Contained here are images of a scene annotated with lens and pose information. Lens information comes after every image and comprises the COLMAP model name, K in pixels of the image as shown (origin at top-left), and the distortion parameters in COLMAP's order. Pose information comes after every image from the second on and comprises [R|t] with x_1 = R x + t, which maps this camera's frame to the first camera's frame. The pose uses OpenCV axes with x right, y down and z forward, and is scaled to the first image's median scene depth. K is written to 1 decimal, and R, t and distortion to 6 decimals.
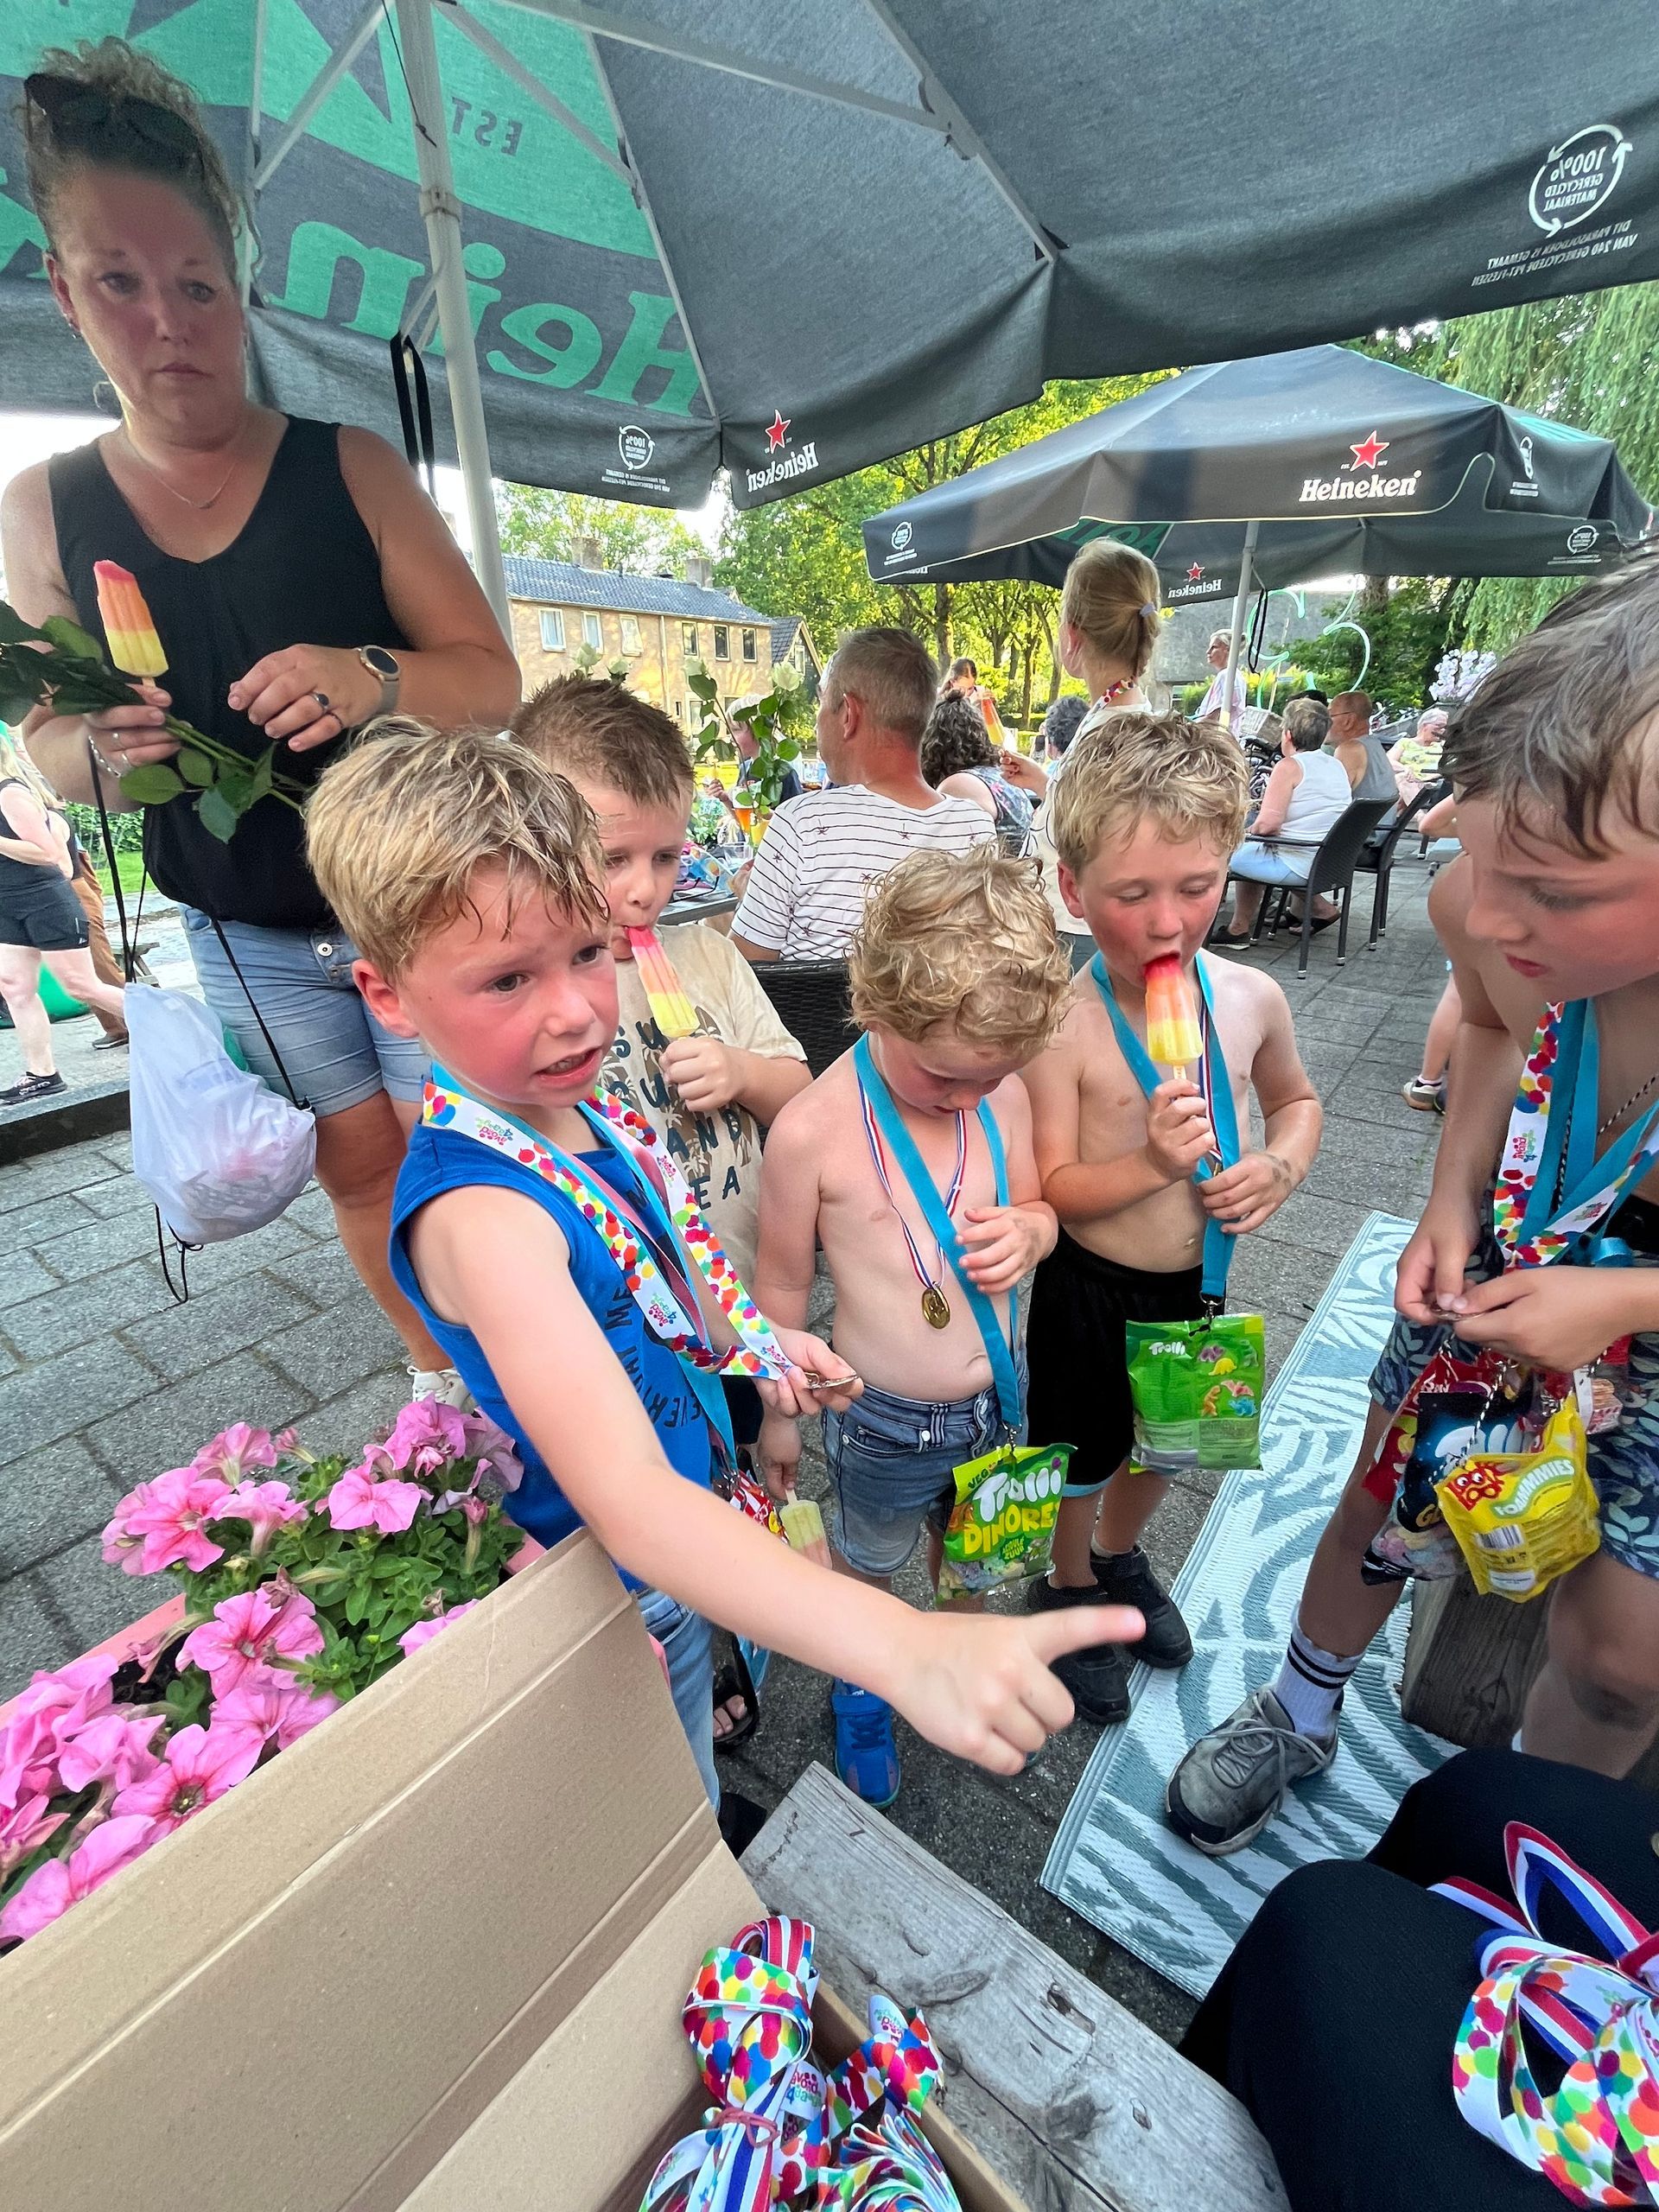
lens RADIAL K [[892.7, 0, 829.5], [0, 892.7, 1106.0], [0, 0, 1]] dist [-0.002493, -0.000824]
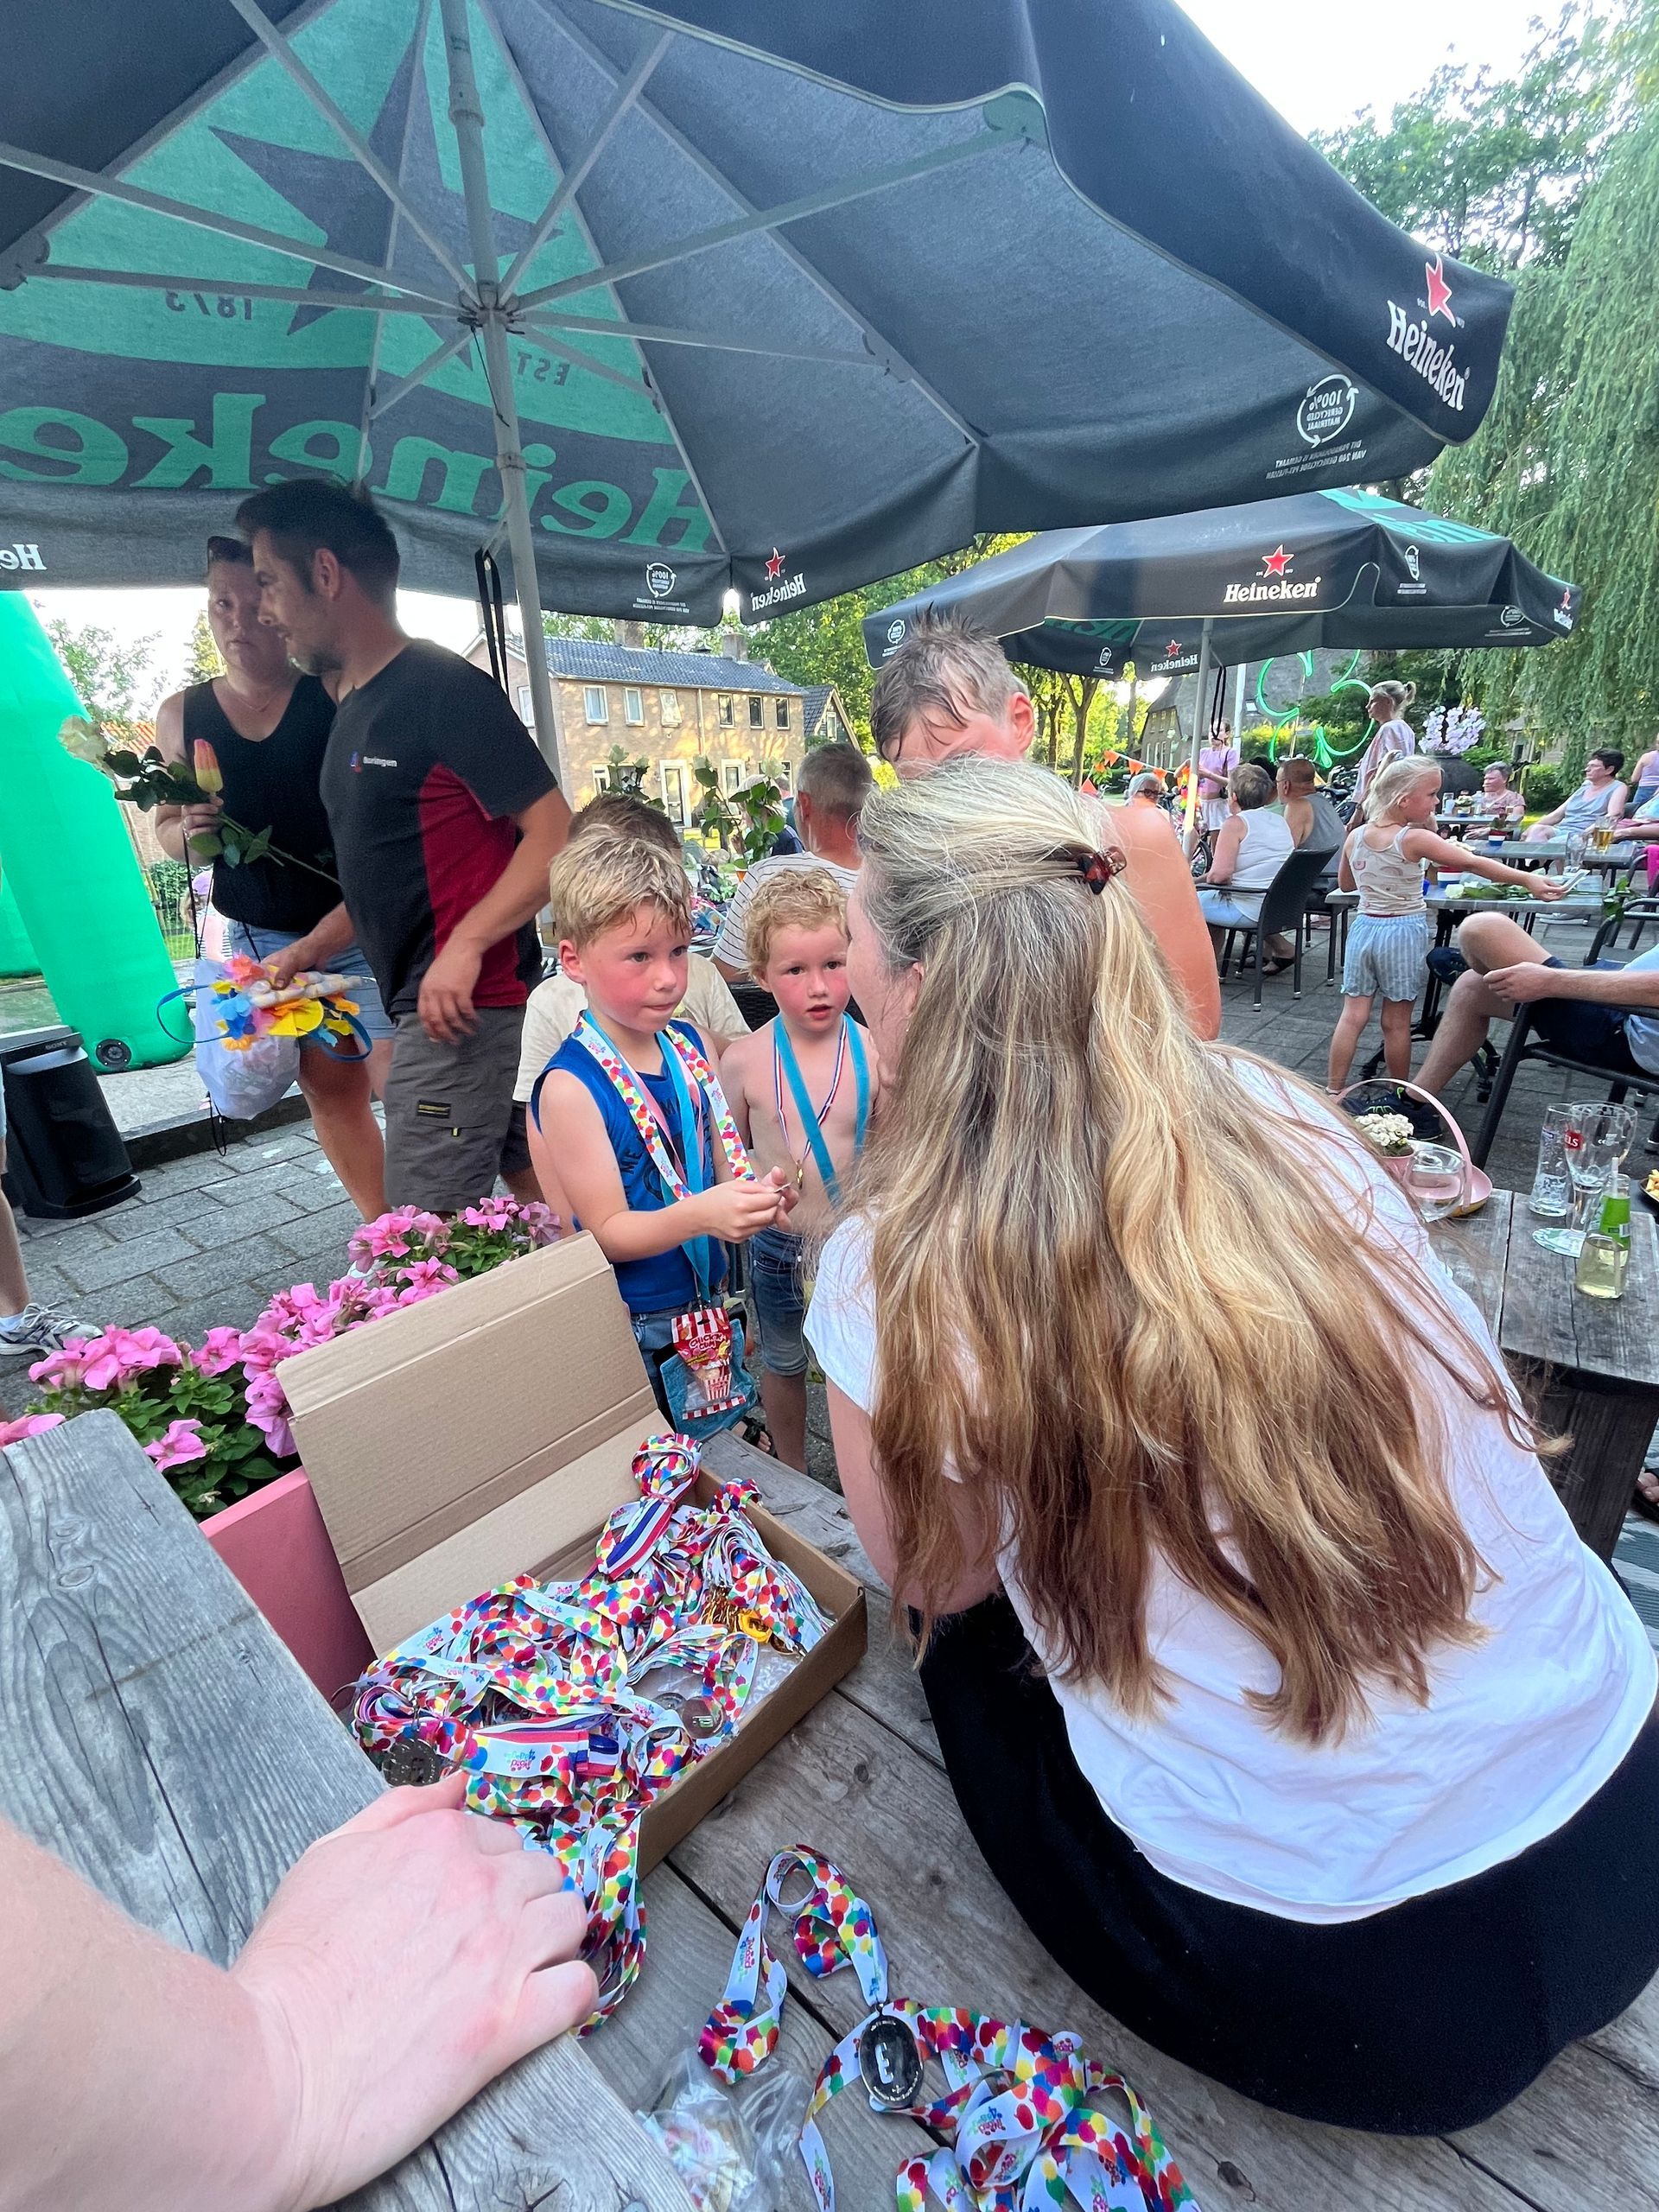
lens RADIAL K [[892.7, 0, 829.5], [0, 892.7, 1106.0], [0, 0, 1]] dist [-0.002493, -0.000824]
pose [[0.999092, -0.009045, -0.041632, 0.060197], [0.006588, 0.998249, -0.058792, 0.052314], [0.042091, 0.058464, 0.997402, -0.169280]]
